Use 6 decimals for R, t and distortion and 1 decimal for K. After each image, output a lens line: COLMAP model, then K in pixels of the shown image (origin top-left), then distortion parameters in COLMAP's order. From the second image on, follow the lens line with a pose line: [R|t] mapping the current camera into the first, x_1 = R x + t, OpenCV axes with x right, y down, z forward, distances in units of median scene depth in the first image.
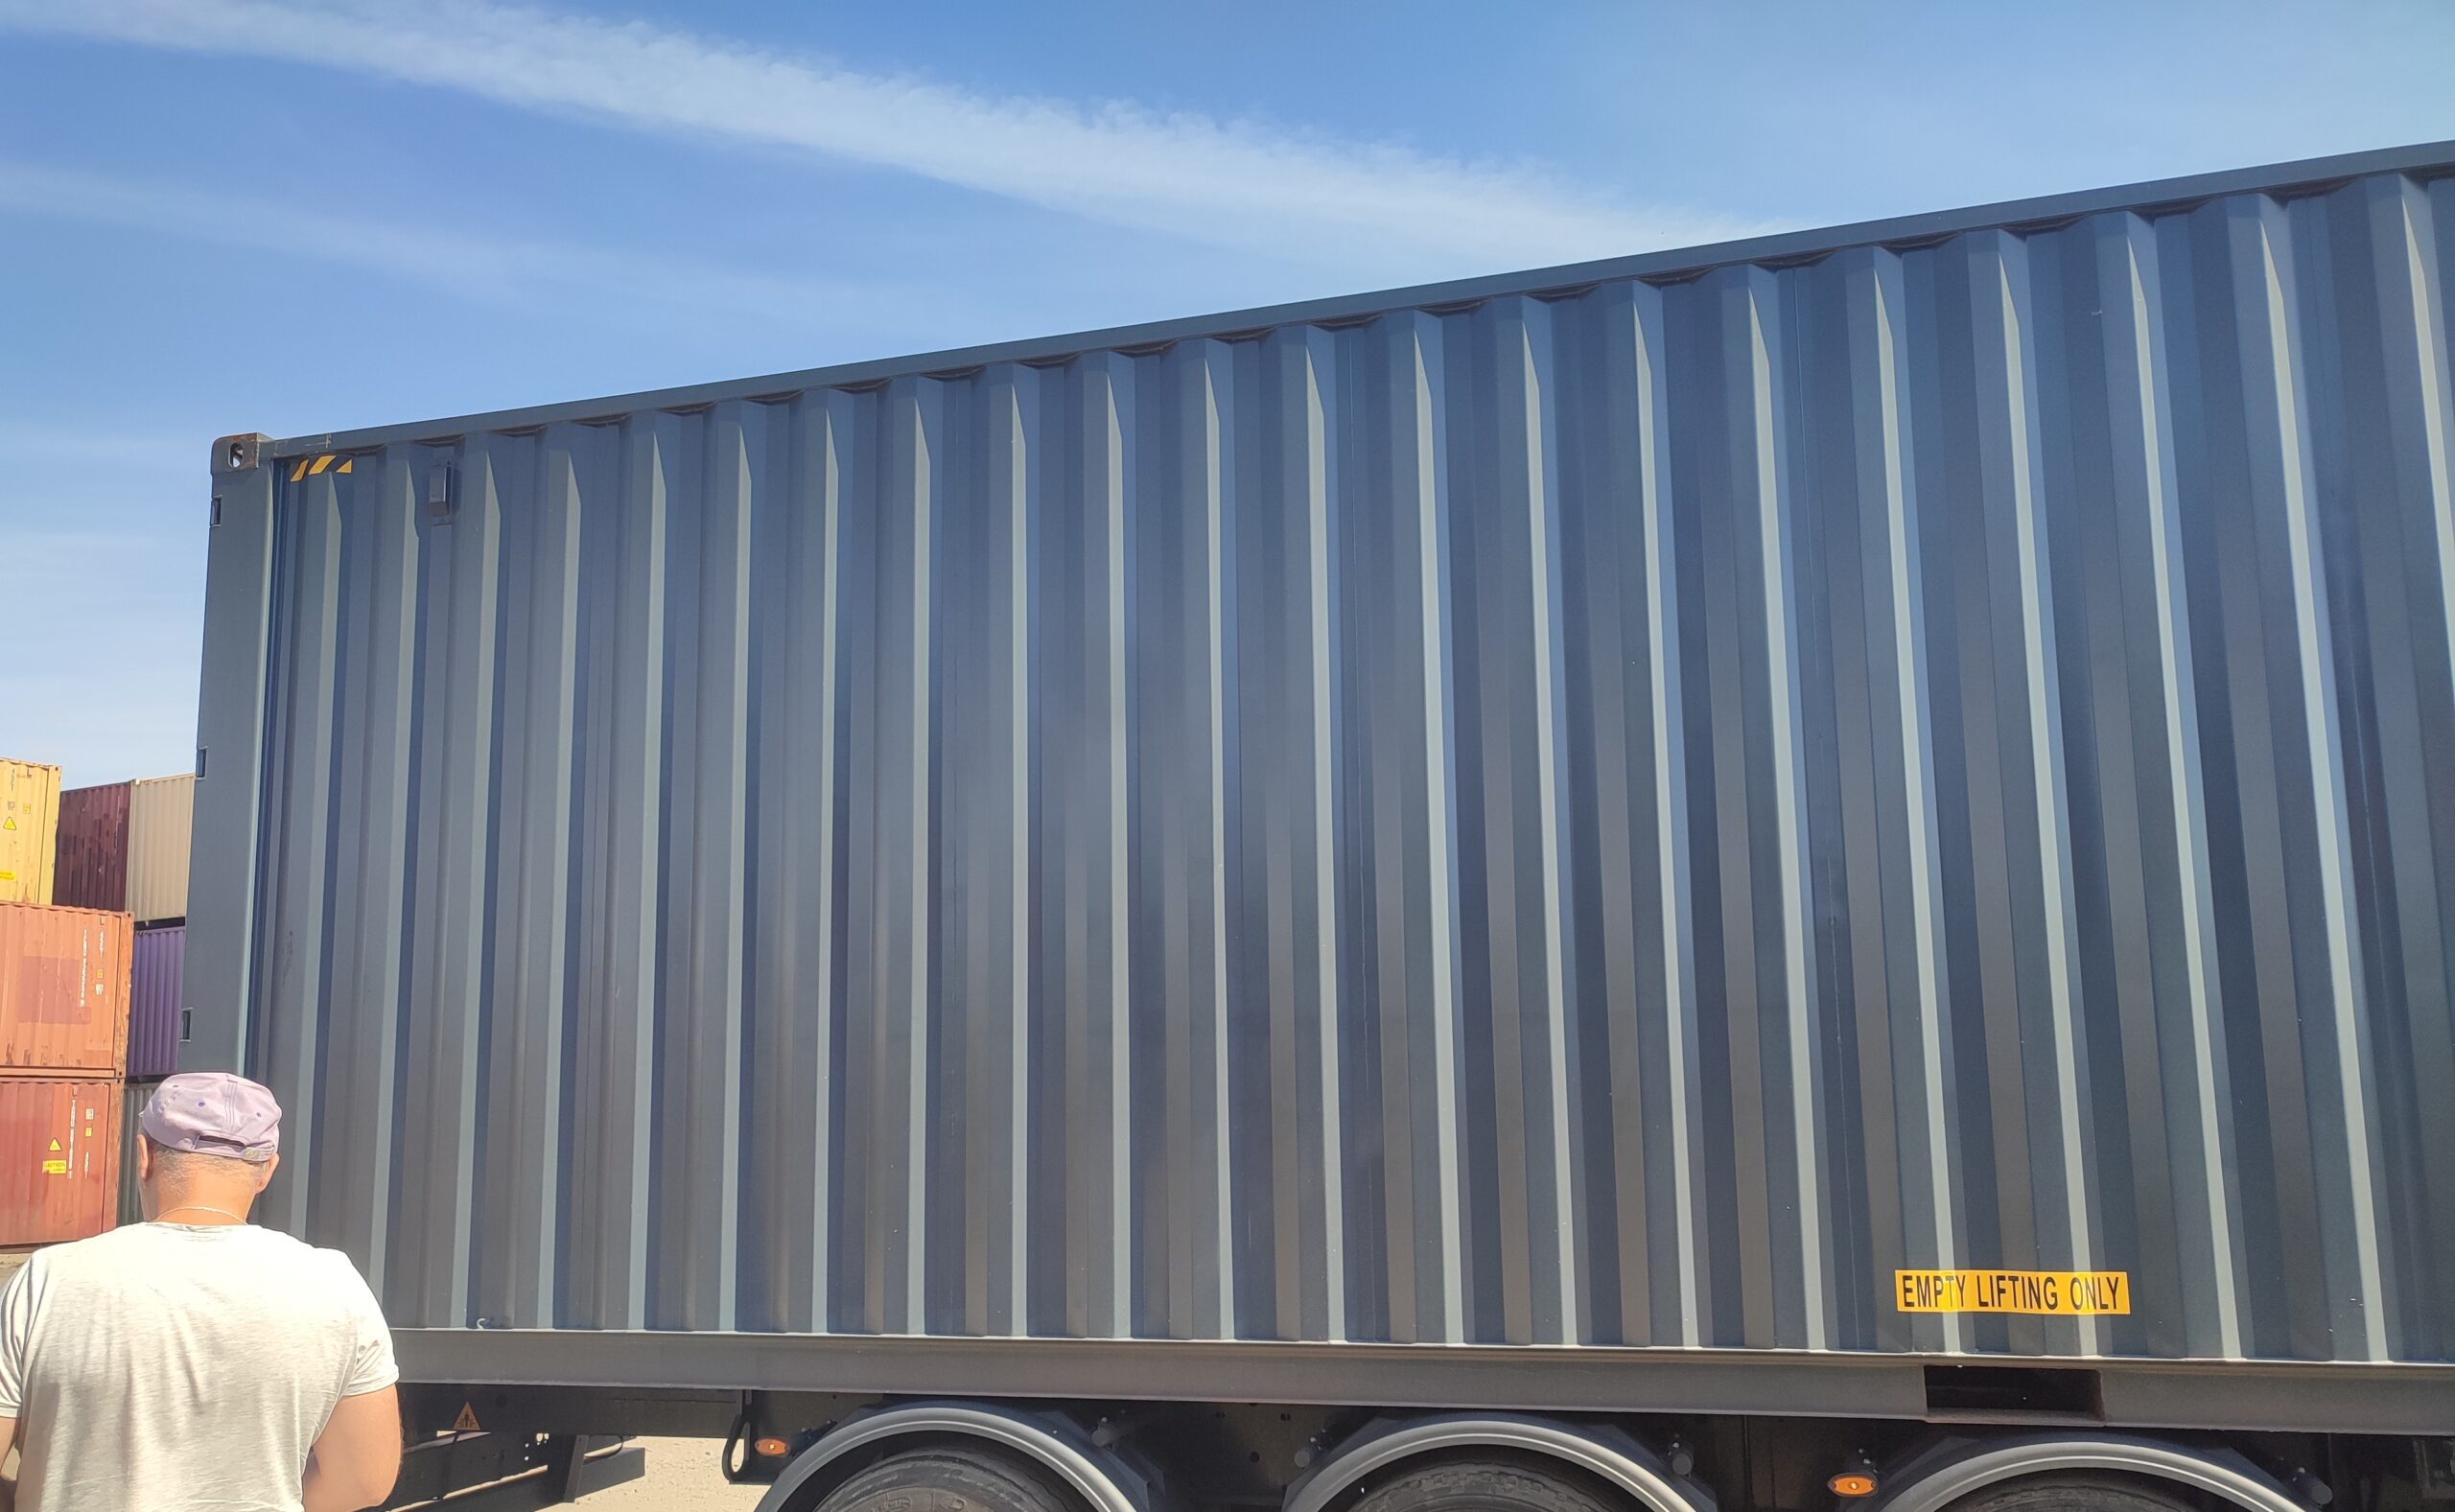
lens RADIAL K [[2146.8, 0, 1223.1], [0, 2146.8, 811.9], [0, 0, 1]] dist [0.011228, -0.020336]
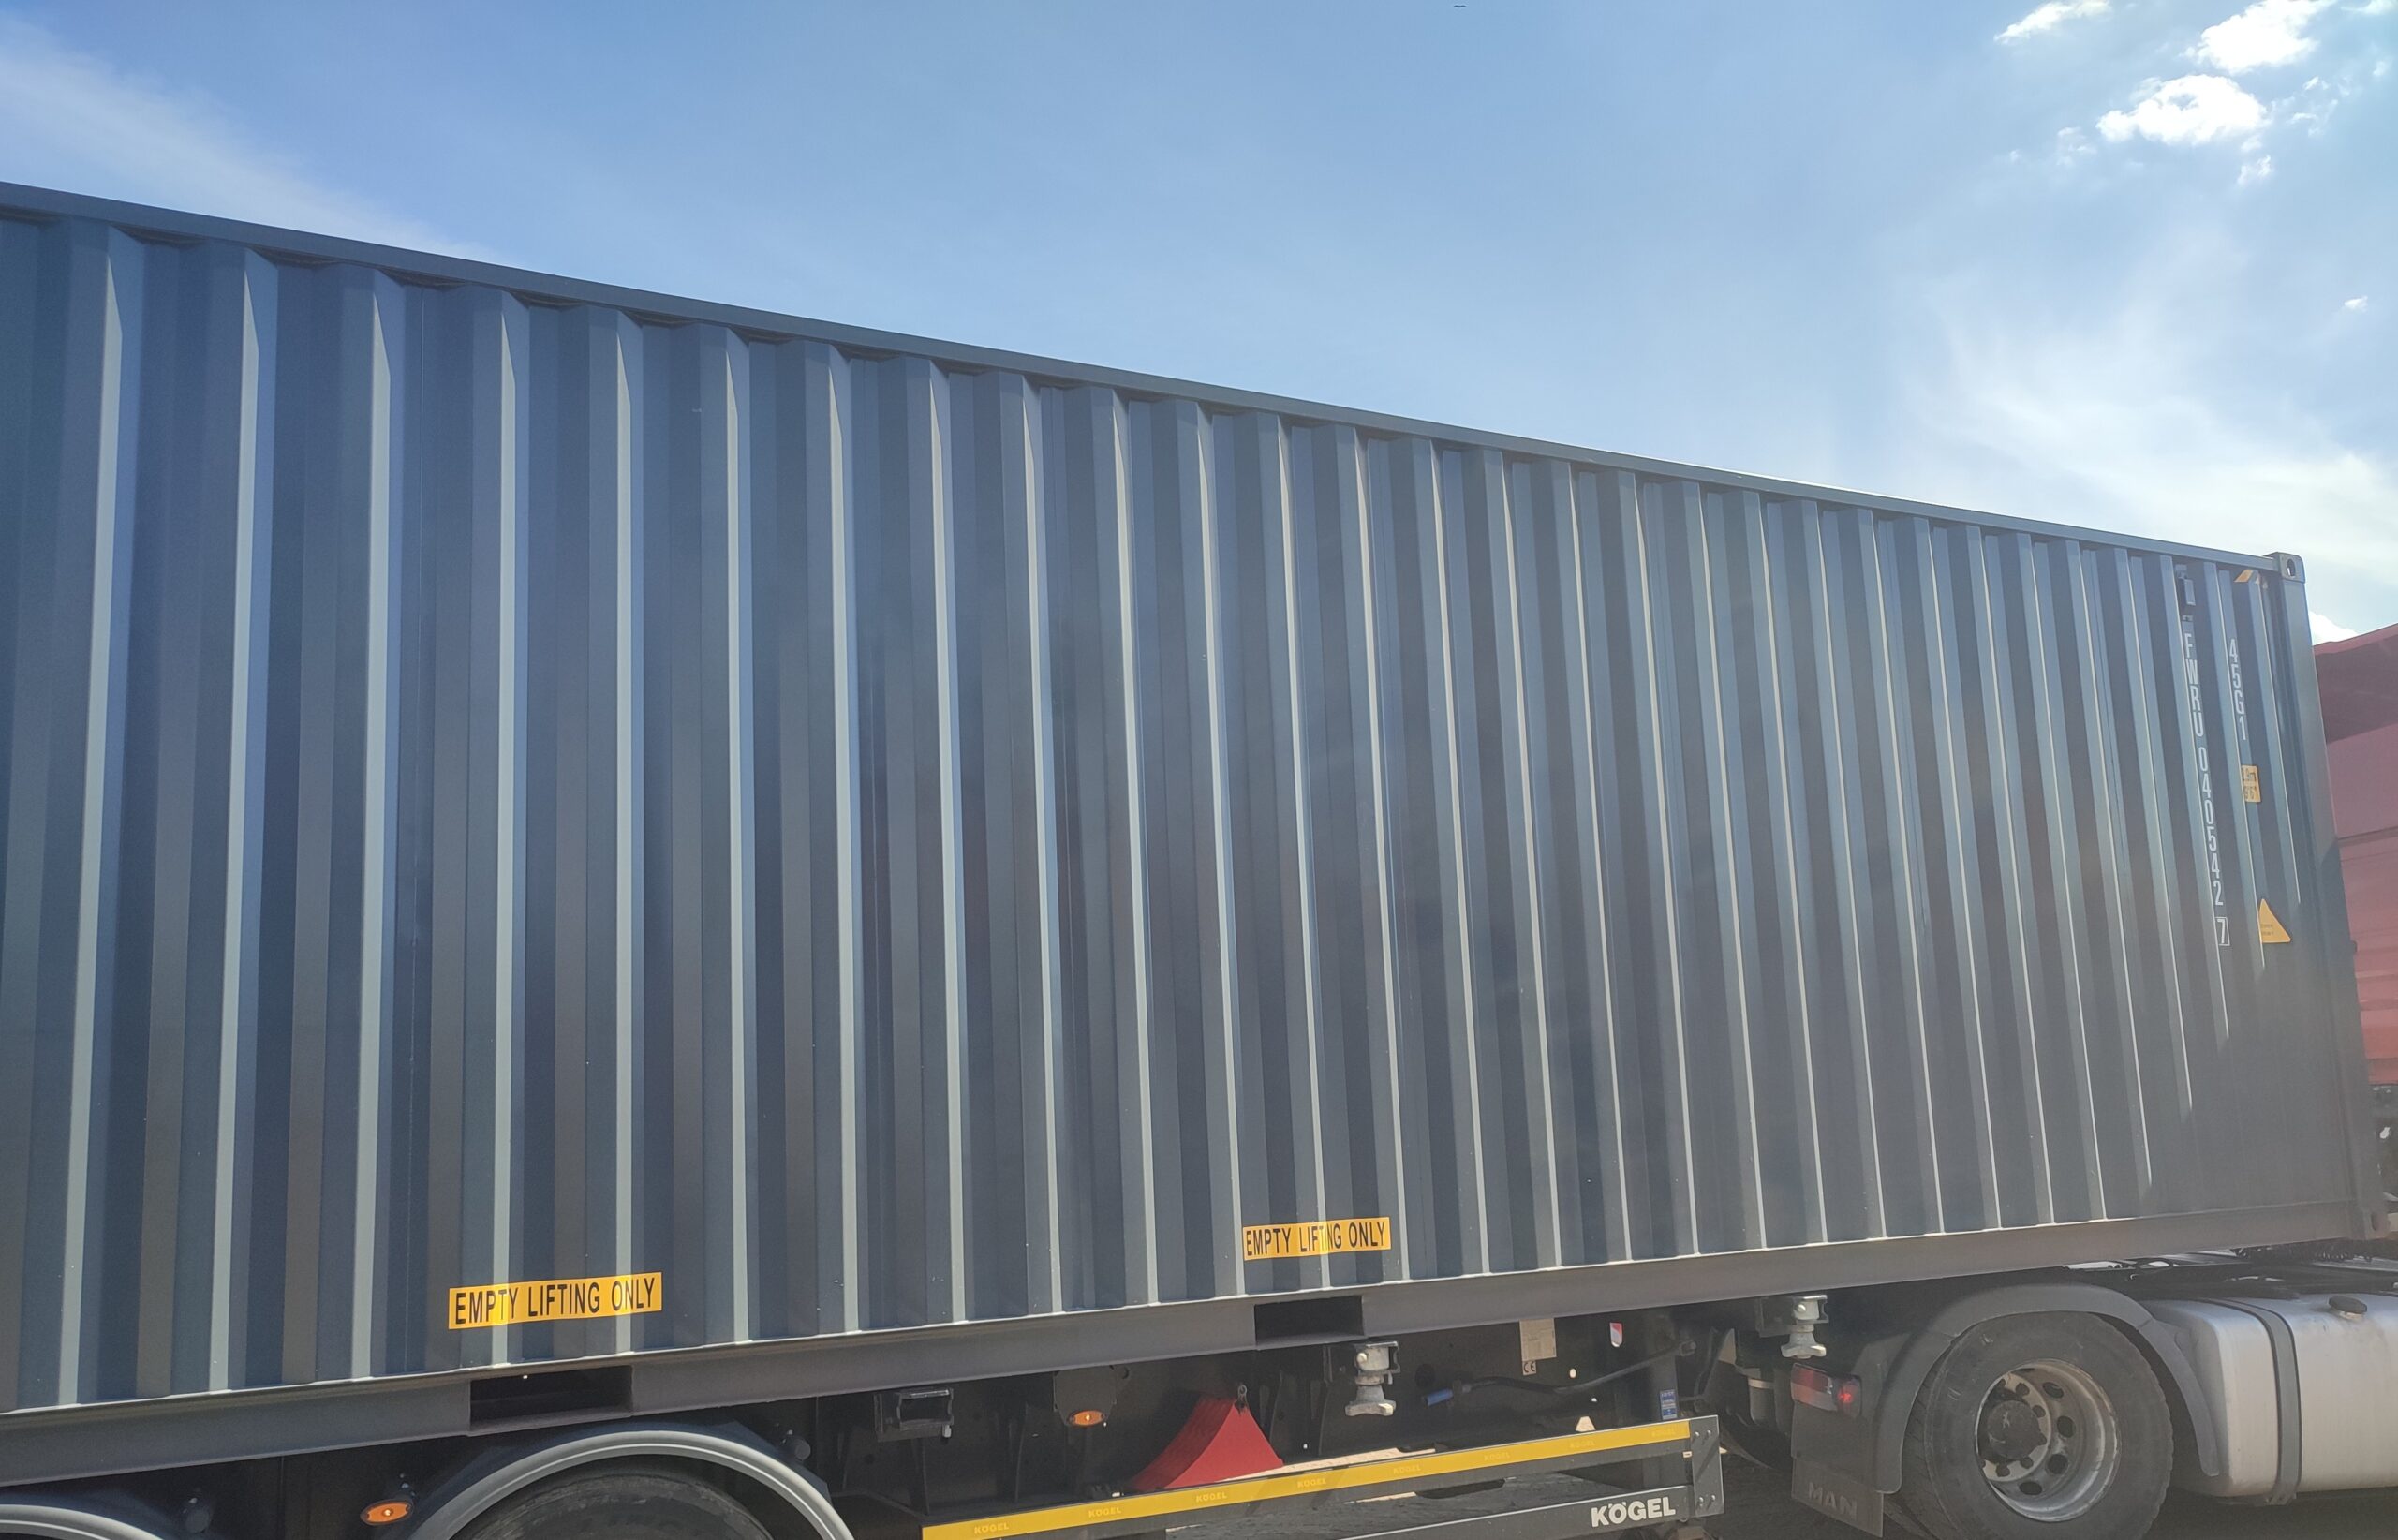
lens RADIAL K [[2117.5, 0, 1198.6], [0, 2117.5, 769.4], [0, 0, 1]] dist [0.032227, -0.022917]
pose [[0.643205, 0.110907, 0.757620, -0.253074], [-0.082865, 0.993726, -0.075119, 0.016256], [-0.761197, -0.014463, 0.648359, 0.084823]]
